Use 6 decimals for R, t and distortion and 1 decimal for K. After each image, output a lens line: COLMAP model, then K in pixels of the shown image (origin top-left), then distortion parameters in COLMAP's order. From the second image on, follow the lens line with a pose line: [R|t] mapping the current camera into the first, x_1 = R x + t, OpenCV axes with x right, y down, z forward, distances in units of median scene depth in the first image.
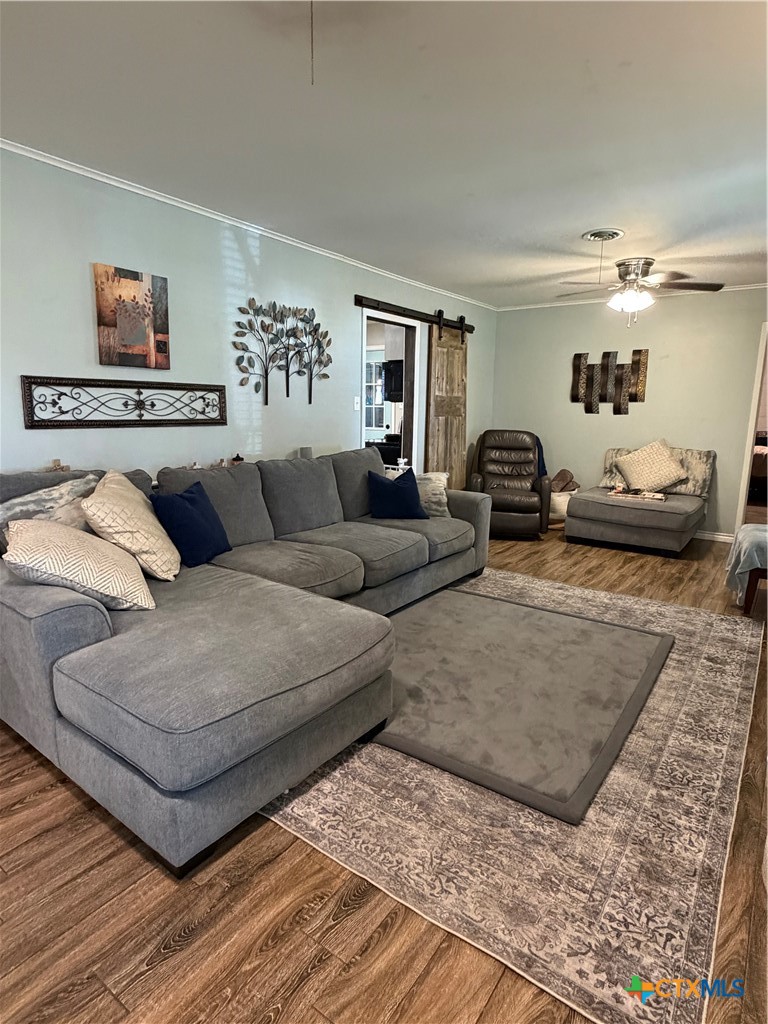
lens RADIAL K [[565.4, 0, 385.0], [0, 565.4, 512.0], [0, 0, 1]] dist [-0.003017, 0.000019]
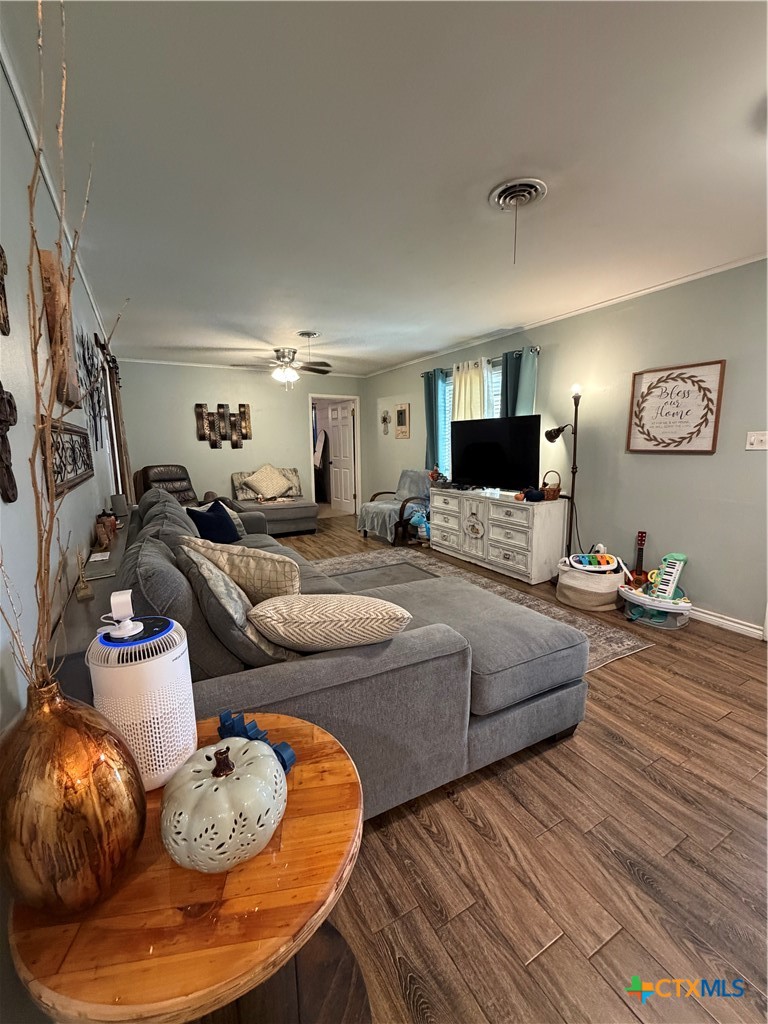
lens RADIAL K [[420.8, 0, 382.4], [0, 420.8, 510.3], [0, 0, 1]] dist [0.000373, -0.000052]
pose [[0.433828, -0.162416, 0.886236, -0.523447], [0.182570, 0.979060, 0.090056, -0.064731], [-0.882305, 0.122731, 0.454396, 0.282193]]
